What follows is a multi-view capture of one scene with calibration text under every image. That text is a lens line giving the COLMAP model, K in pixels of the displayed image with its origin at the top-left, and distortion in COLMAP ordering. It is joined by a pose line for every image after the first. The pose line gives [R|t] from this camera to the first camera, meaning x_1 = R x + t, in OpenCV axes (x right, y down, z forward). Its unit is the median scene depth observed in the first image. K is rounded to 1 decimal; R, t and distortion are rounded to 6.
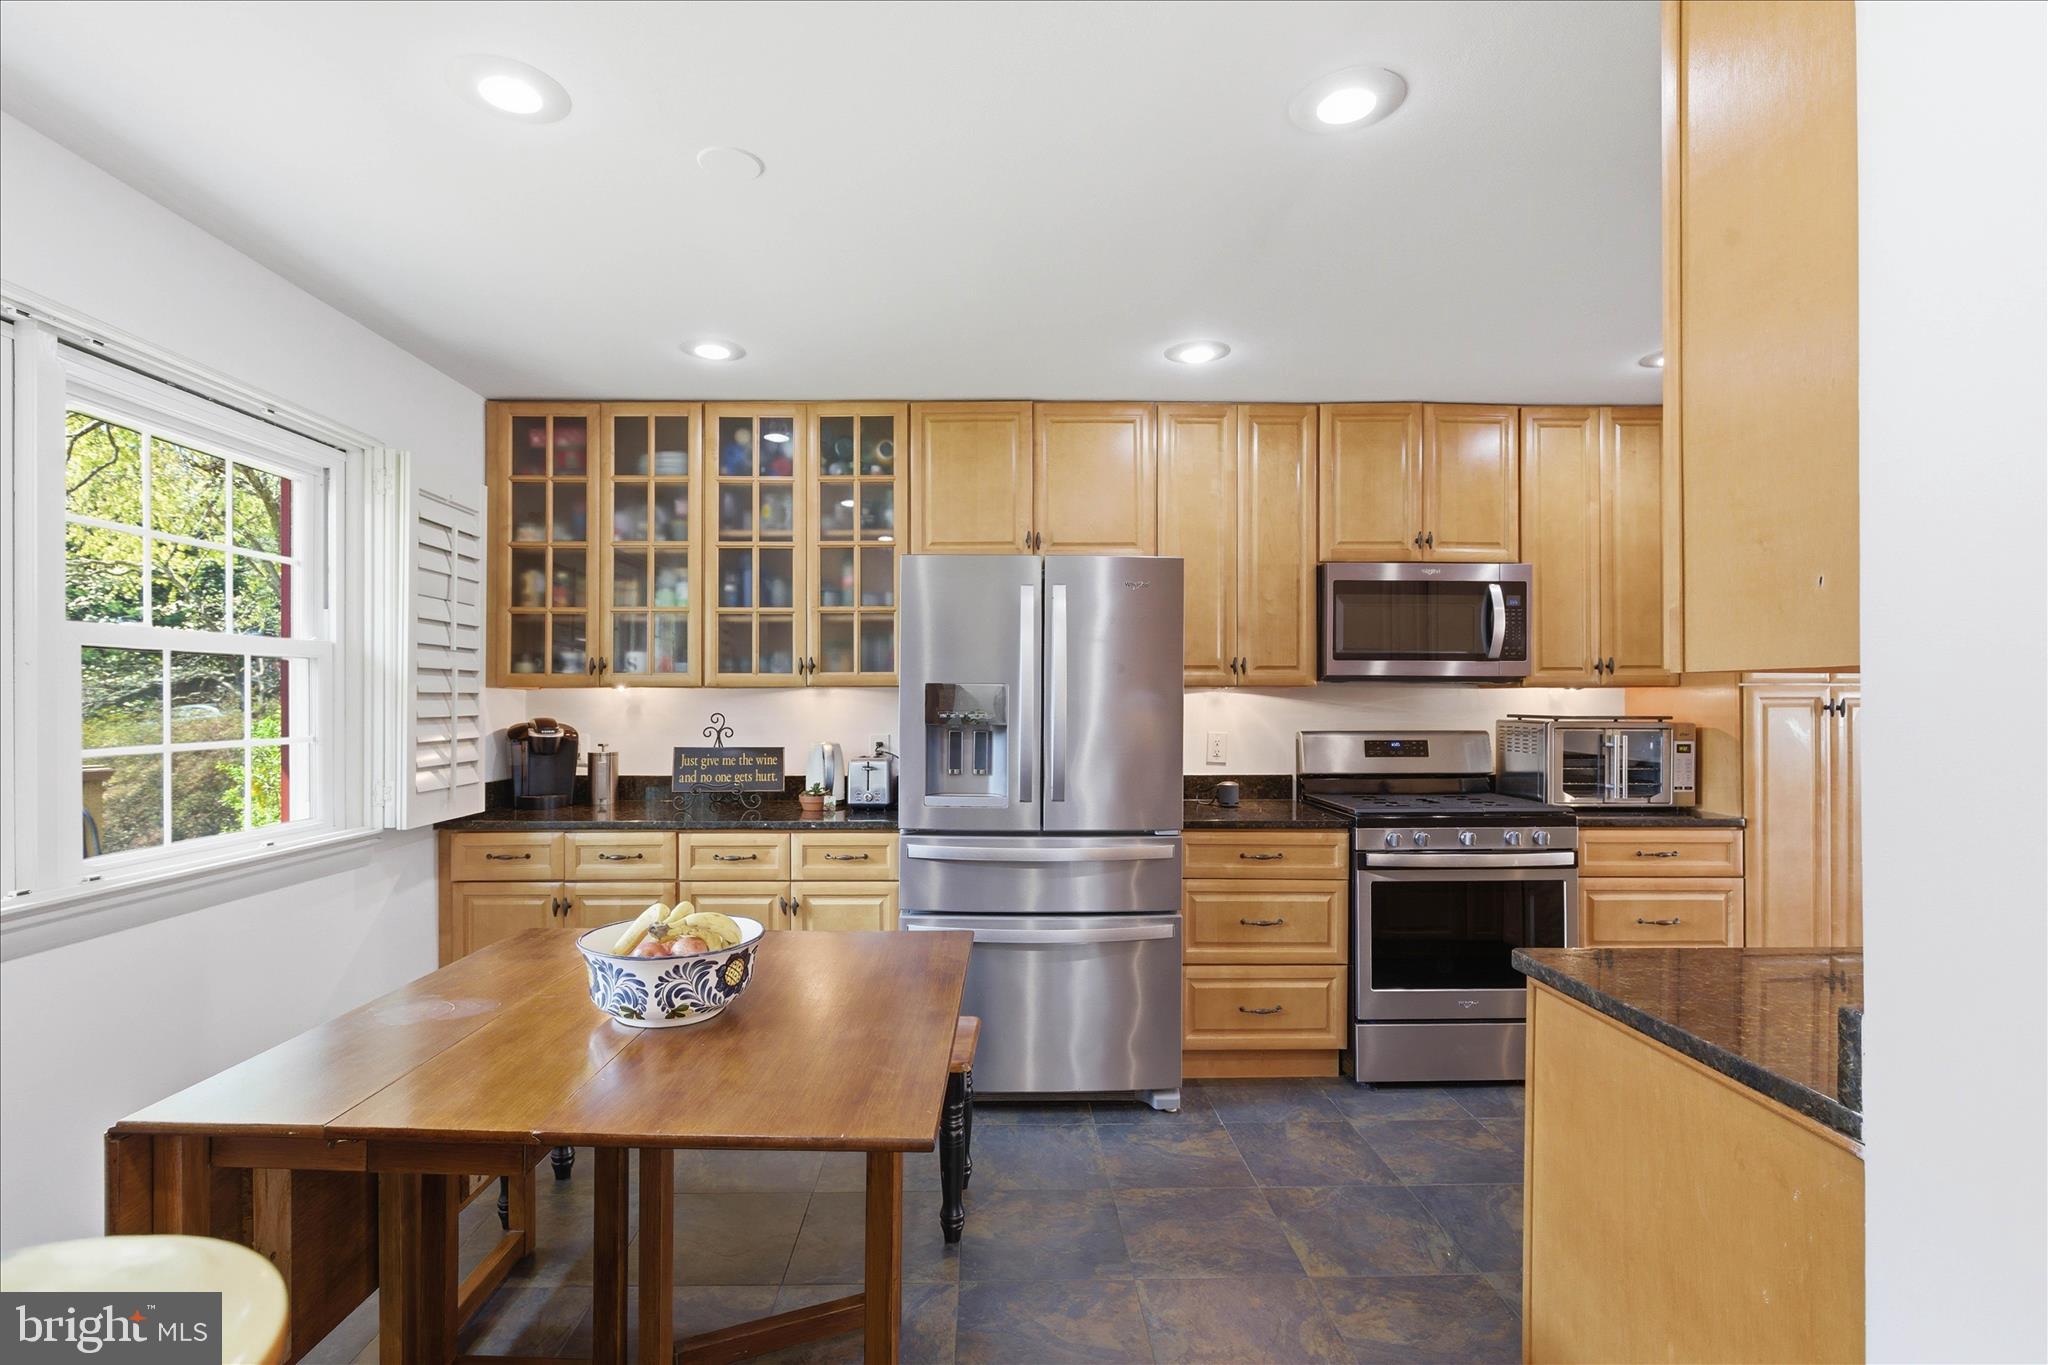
lens RADIAL K [[956.2, 0, 1001.1], [0, 956.2, 691.5], [0, 0, 1]] dist [-0.001587, -0.000113]
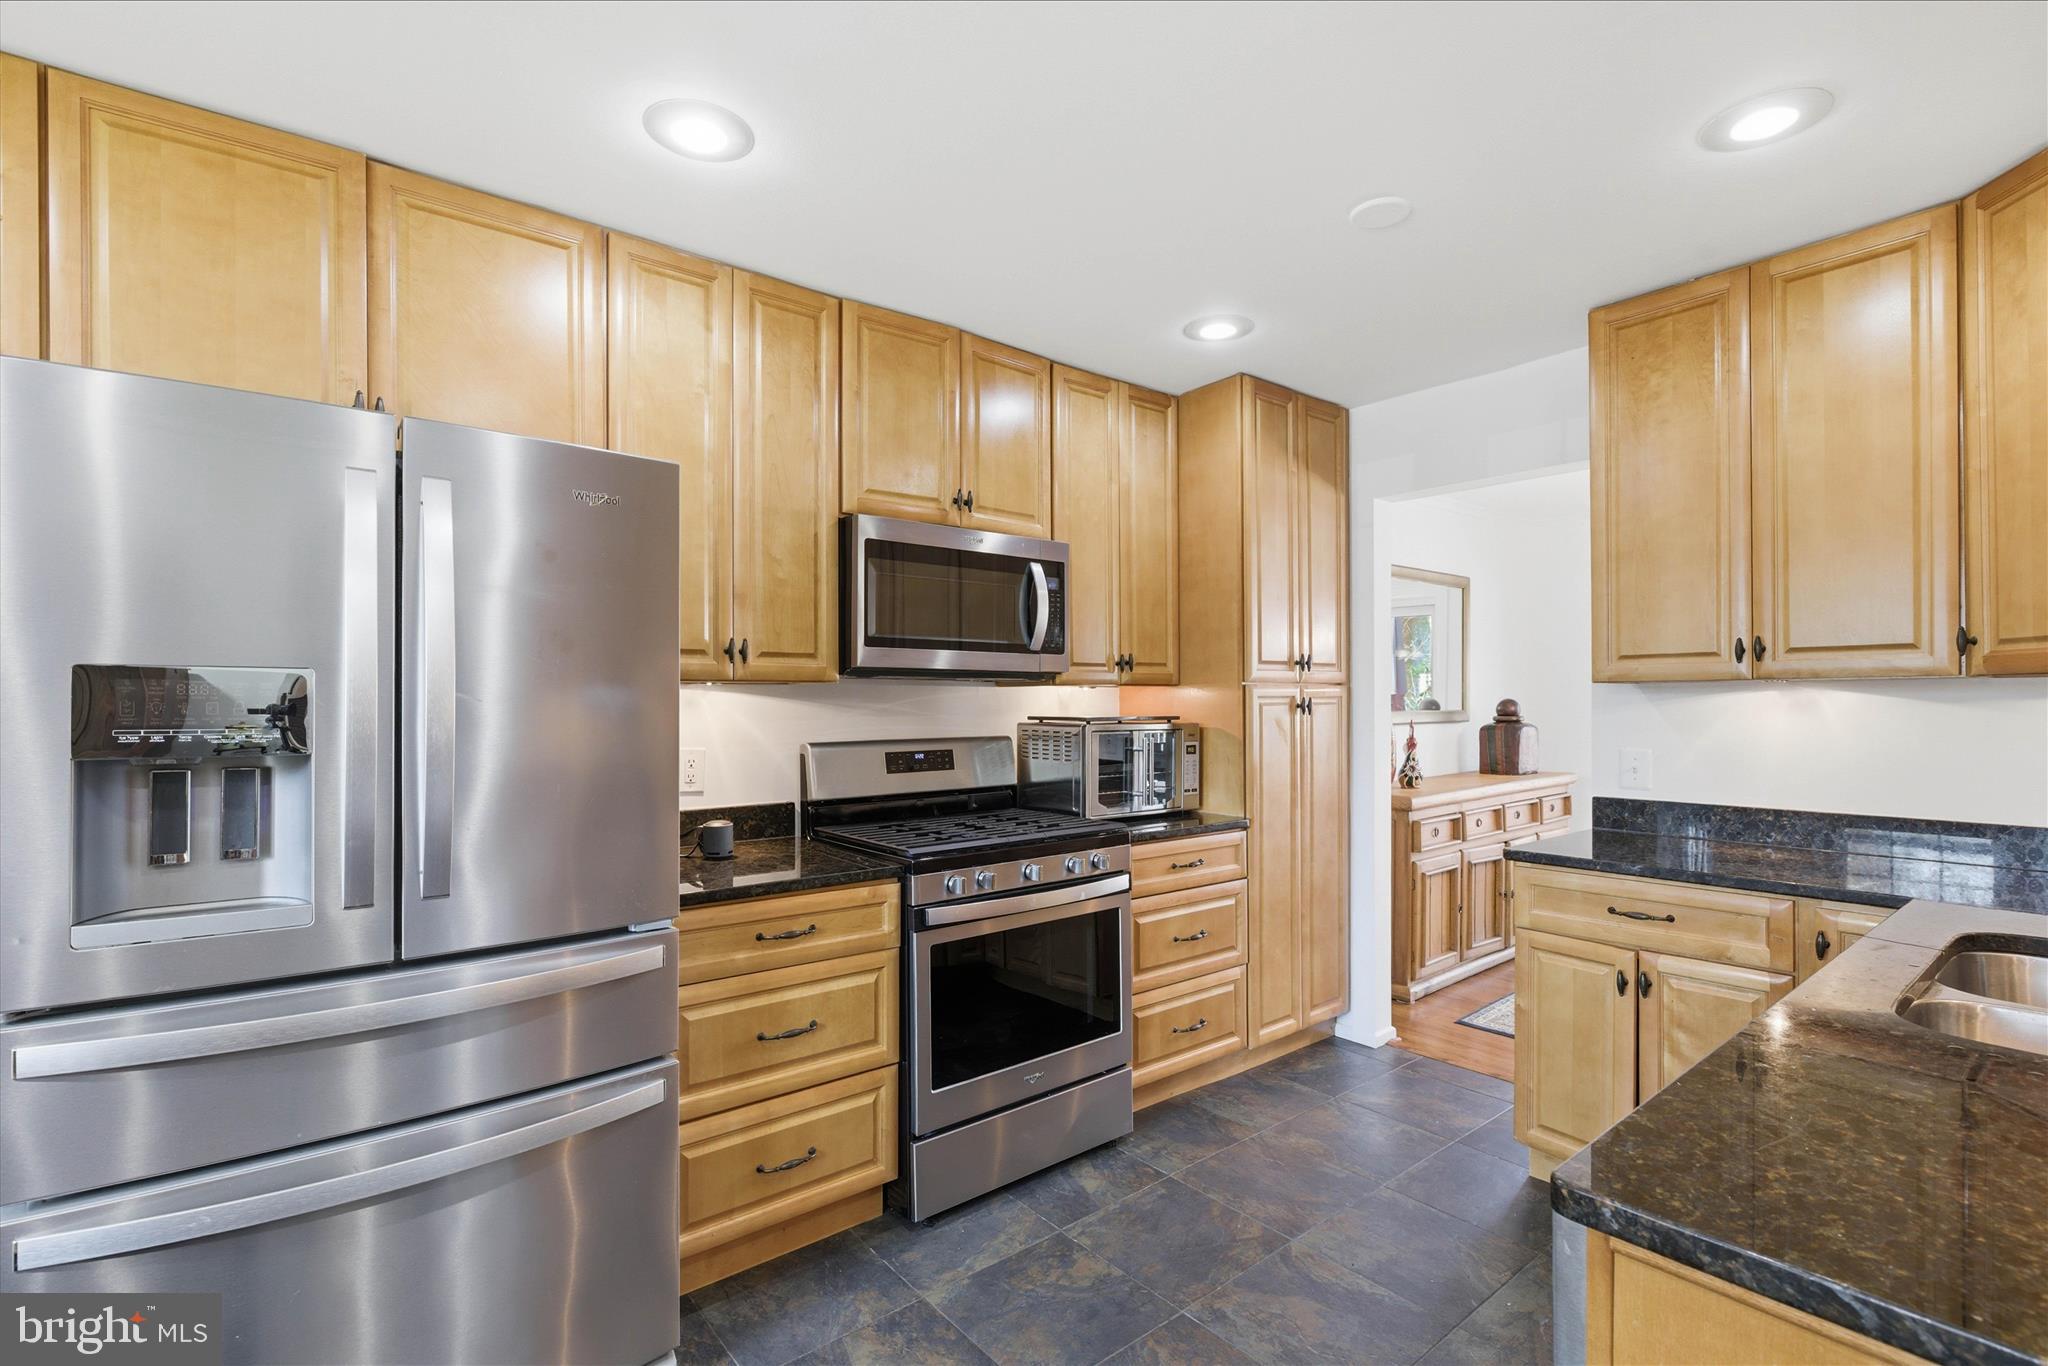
lens RADIAL K [[938.7, 0, 1028.5], [0, 938.7, 700.1], [0, 0, 1]] dist [-0.002535, 0.000340]
pose [[0.788798, -0.003562, 0.614643, 0.001163], [-0.000475, 0.999979, 0.006404, 0.003804], [-0.614653, -0.005344, 0.788780, 0.352869]]
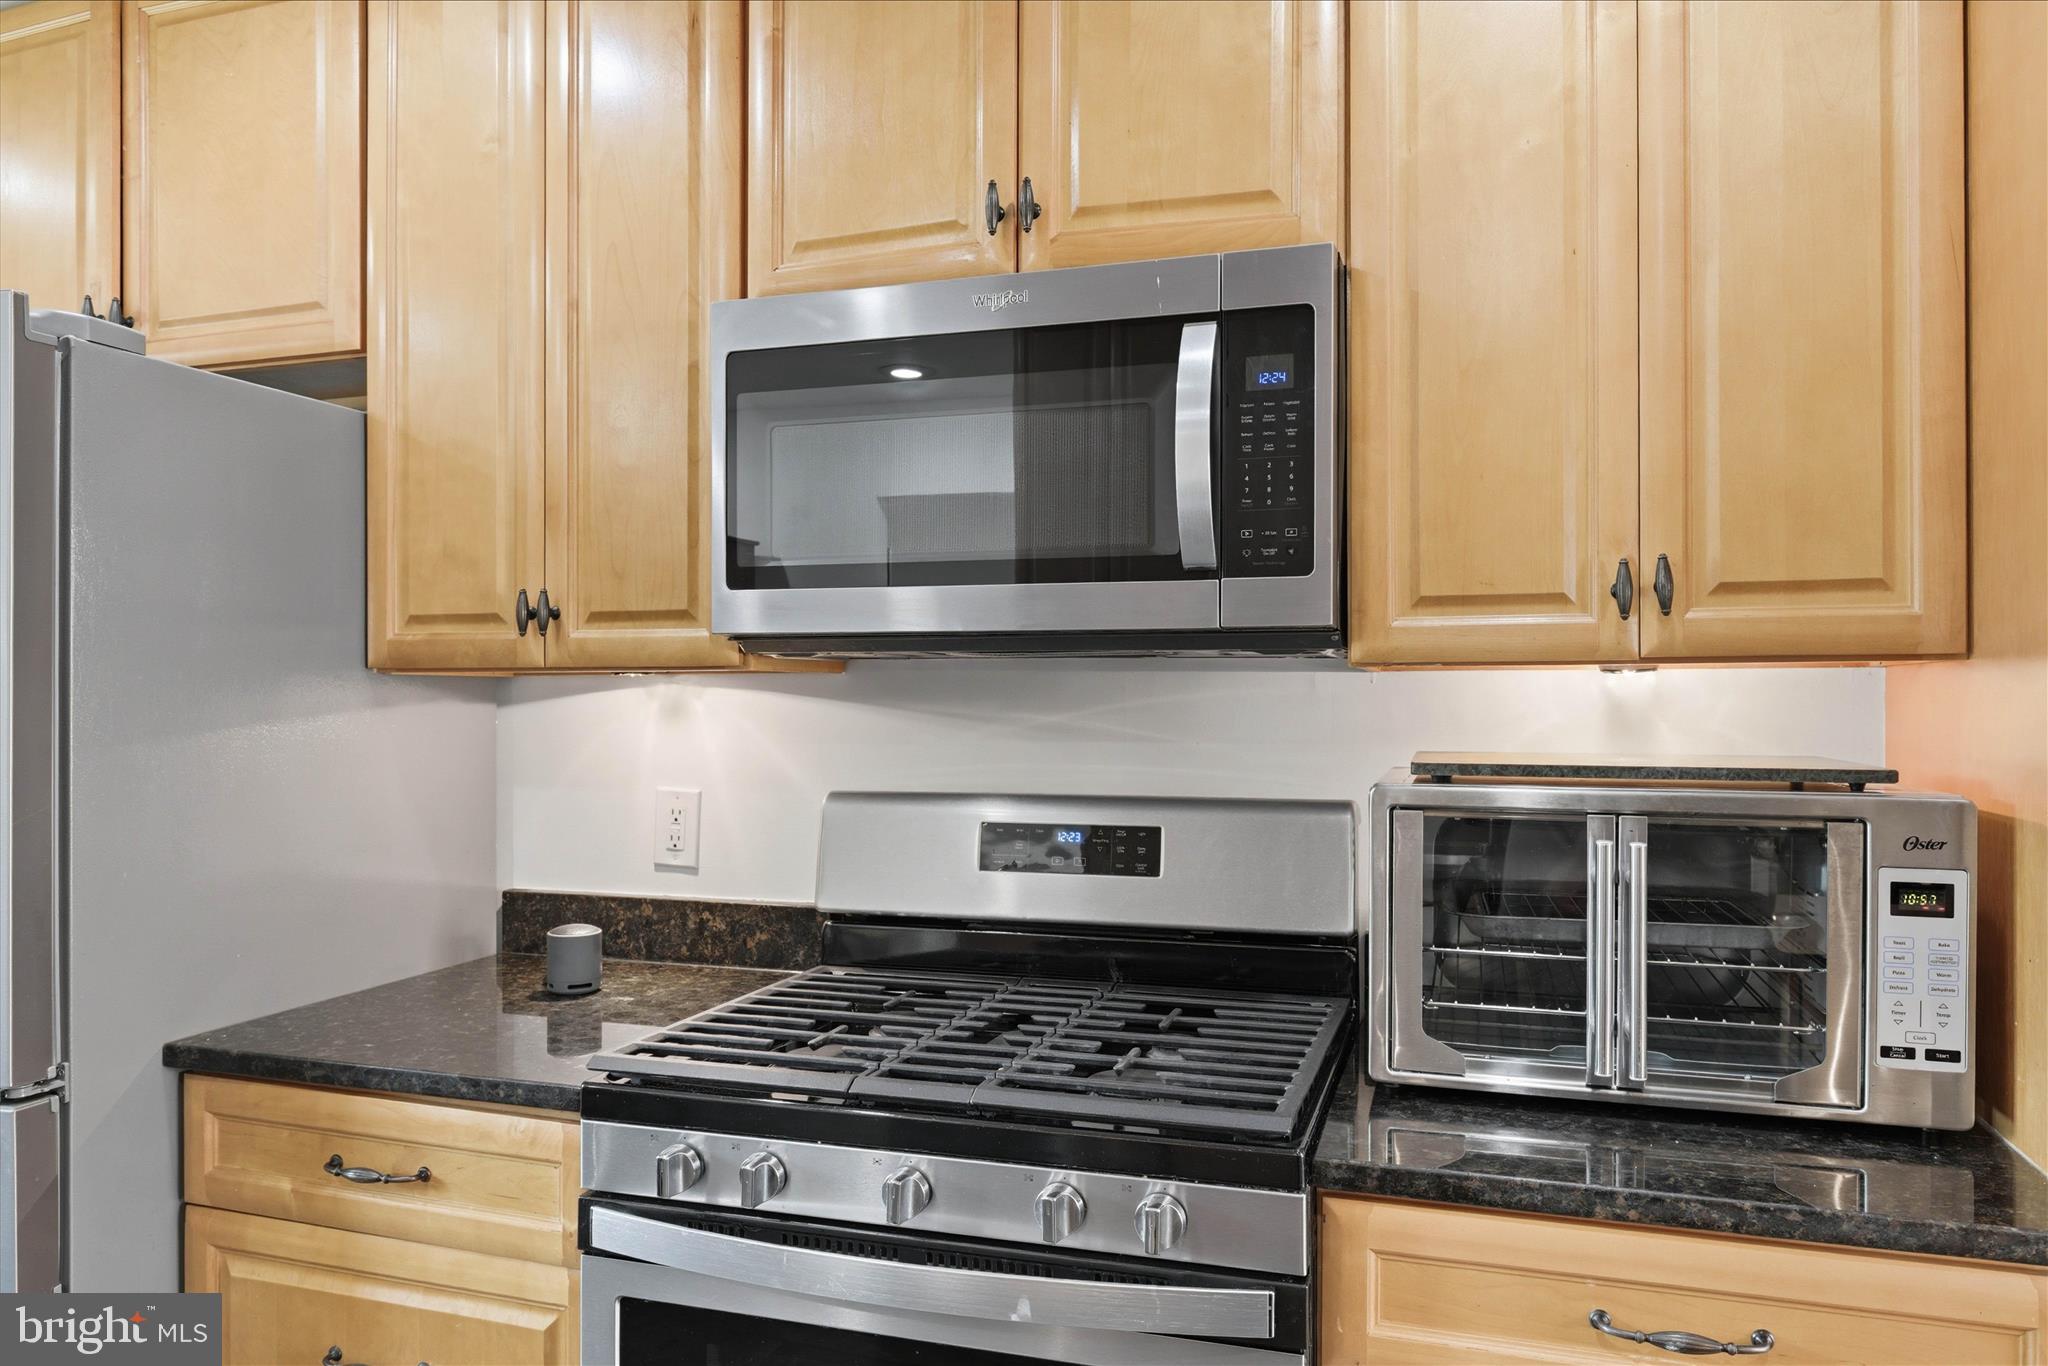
lens RADIAL K [[1454.1, 0, 1024.0], [0, 1454.1, 683.0], [0, 0, 1]] dist [-0.004968, -0.000708]
pose [[0.942679, -0.004454, -0.333670, 0.622026], [0.006443, 0.999967, 0.004854, -0.001790], [0.333637, -0.006725, 0.942677, 0.554487]]
